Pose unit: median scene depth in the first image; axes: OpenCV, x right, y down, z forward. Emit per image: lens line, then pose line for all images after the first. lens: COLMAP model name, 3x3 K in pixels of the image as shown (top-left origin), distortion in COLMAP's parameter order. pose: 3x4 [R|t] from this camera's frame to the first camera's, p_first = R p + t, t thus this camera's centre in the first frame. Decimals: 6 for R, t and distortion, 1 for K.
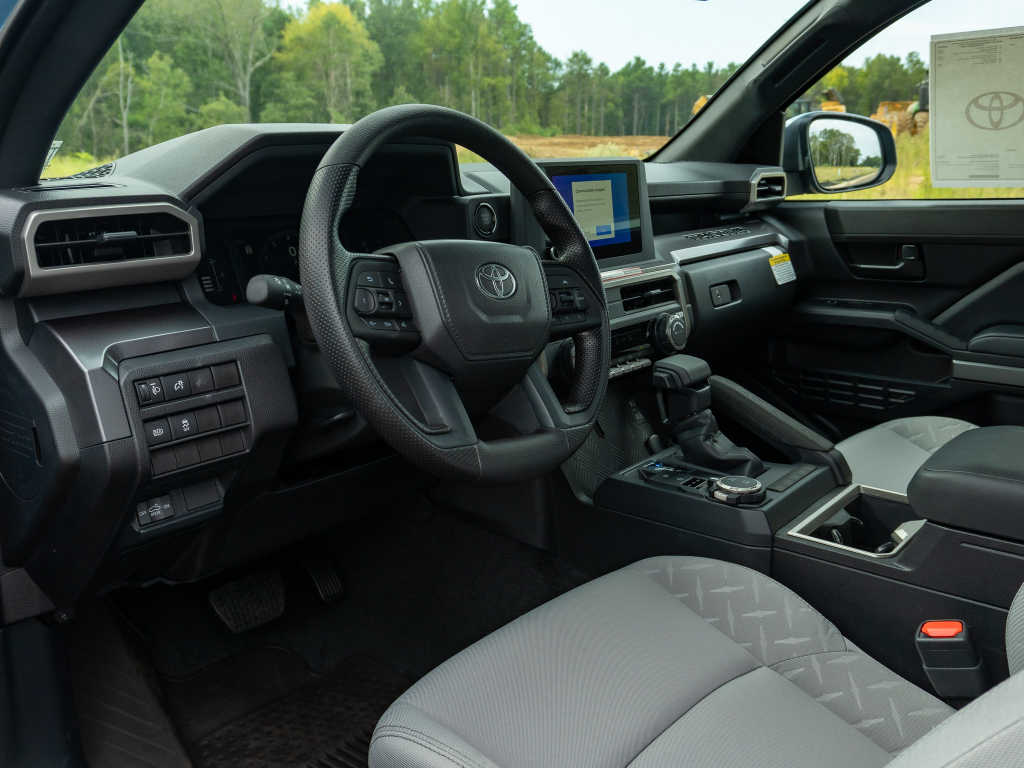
lens RADIAL K [[922.4, 0, 512.0], [0, 922.4, 384.0], [0, 0, 1]] dist [-0.008235, -0.007286]
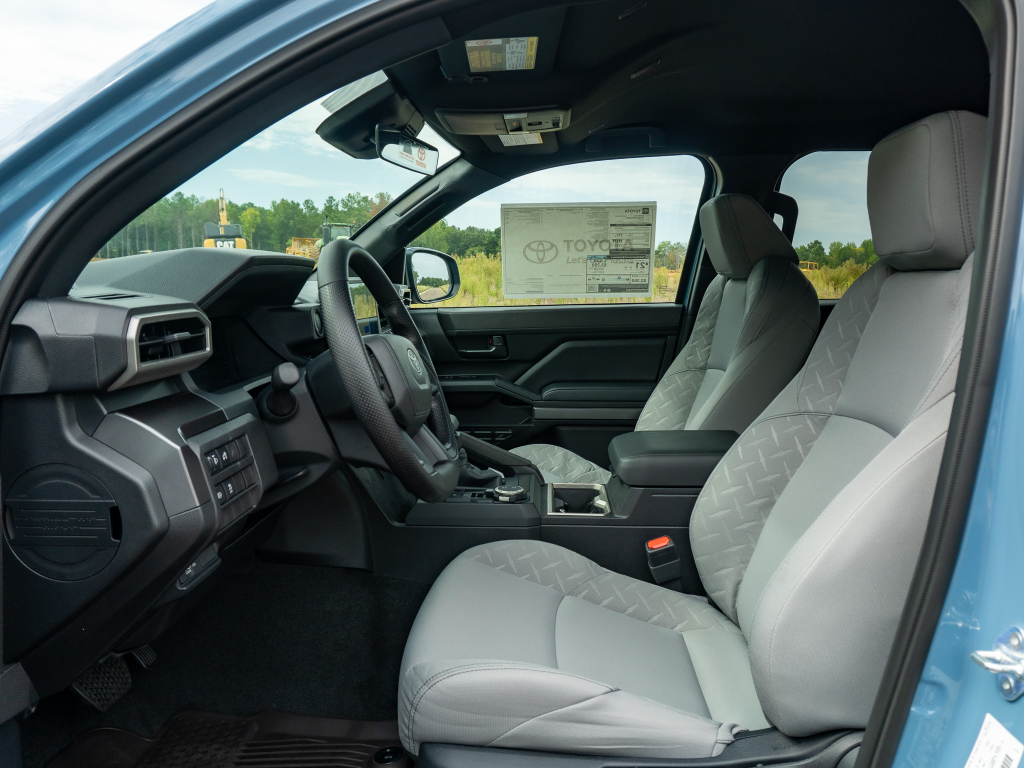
lens RADIAL K [[773.4, 0, 512.0], [0, 773.4, 384.0], [0, 0, 1]] dist [-0.020506, 0.001652]
pose [[0.794292, -0.069114, 0.603592, -0.525263], [0.132876, 0.989217, -0.061588, 0.016219], [-0.592827, 0.129122, 0.794911, -0.038304]]
